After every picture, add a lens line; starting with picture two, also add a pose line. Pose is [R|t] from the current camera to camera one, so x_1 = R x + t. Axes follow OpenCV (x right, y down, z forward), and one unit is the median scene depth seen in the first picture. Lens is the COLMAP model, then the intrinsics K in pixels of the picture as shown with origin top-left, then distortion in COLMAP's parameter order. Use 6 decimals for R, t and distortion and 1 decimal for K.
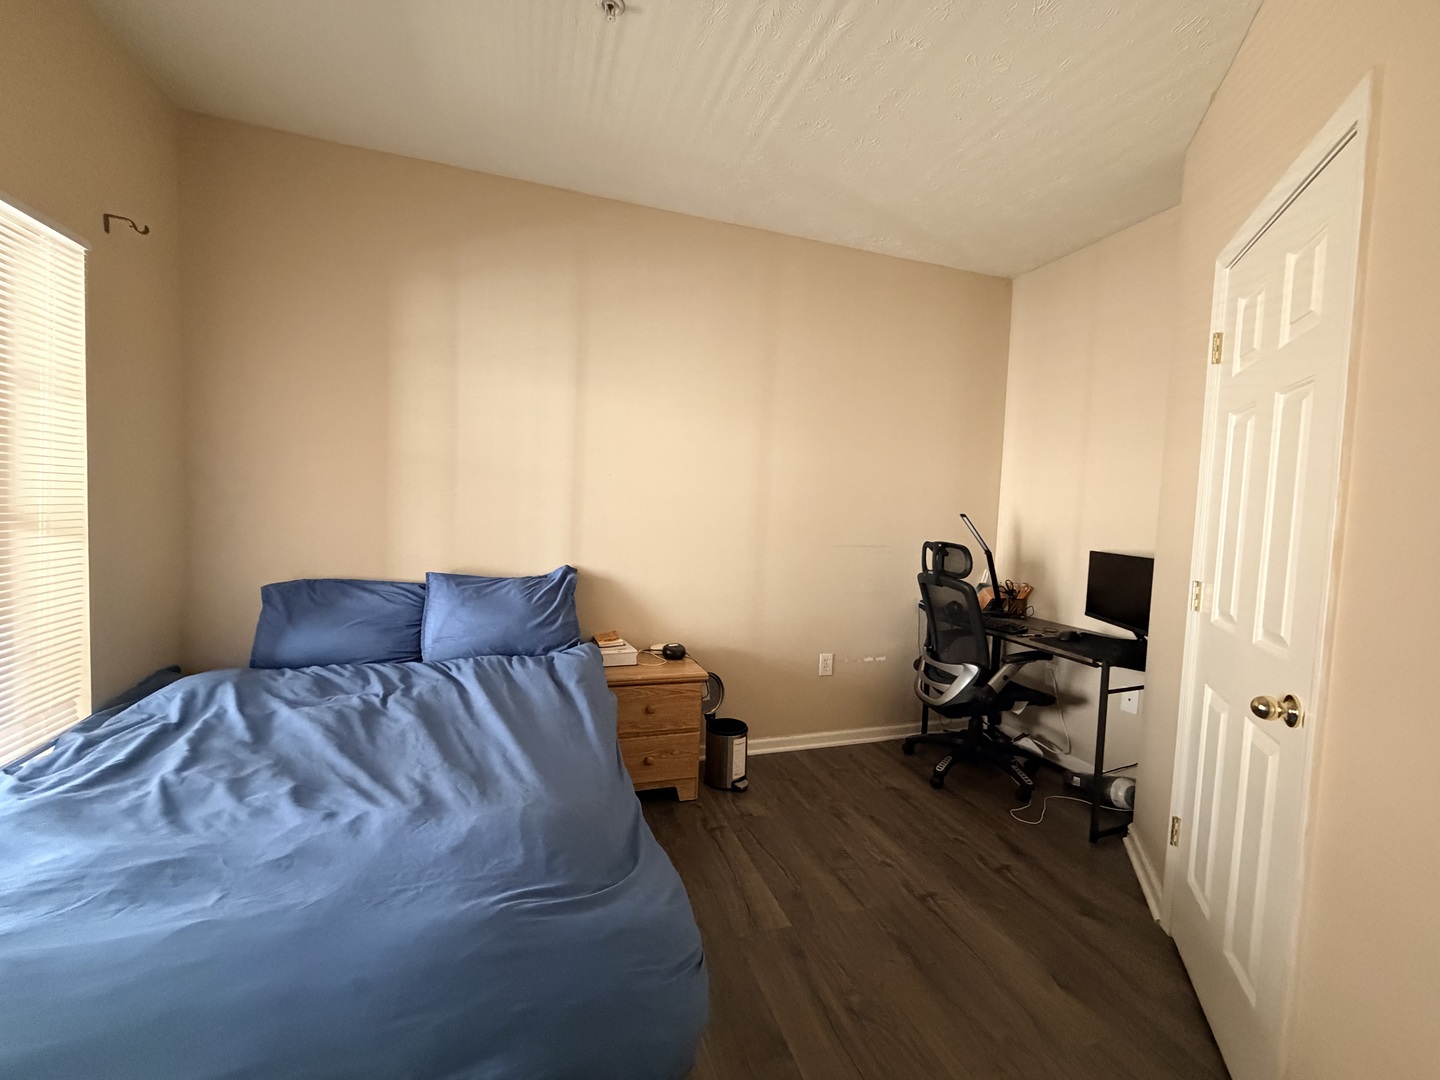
lens RADIAL K [[601.2, 0, 720.0], [0, 601.2, 540.0], [0, 0, 1]] dist [0.001514, 0.000013]
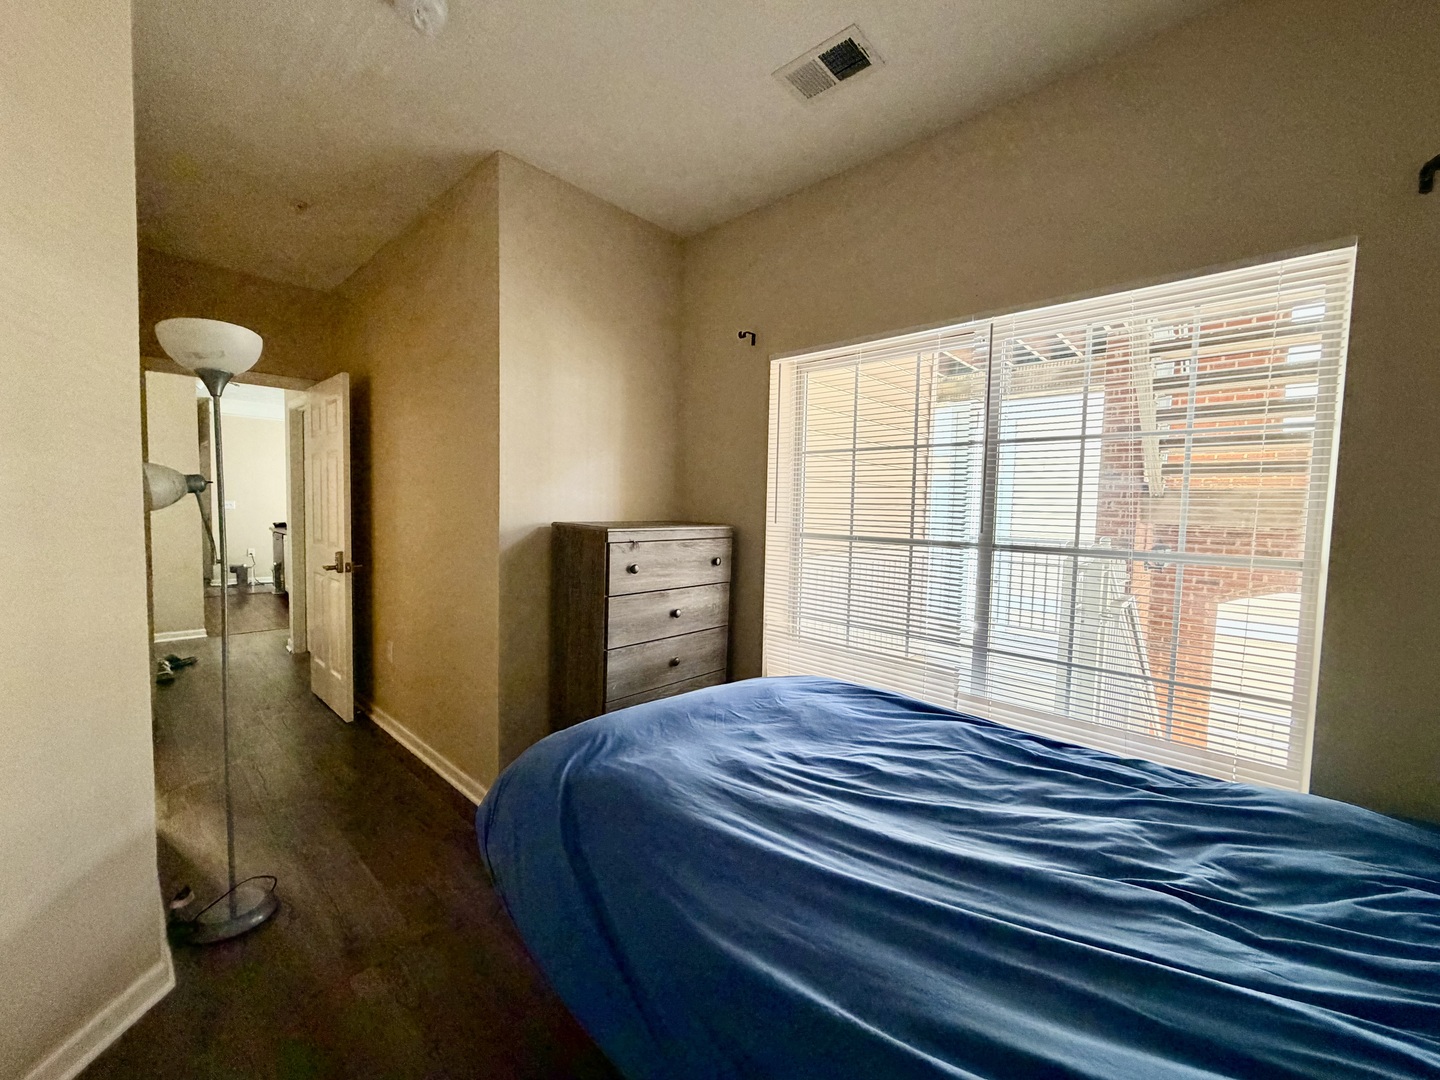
lens RADIAL K [[601.2, 0, 720.0], [0, 601.2, 540.0], [0, 0, 1]] dist [0.001514, 0.000013]
pose [[-0.884252, -0.030996, -0.465980, 0.065369], [-0.083483, 0.992214, 0.092420, -0.062152], [0.459487, 0.120624, -0.879955, 0.999156]]
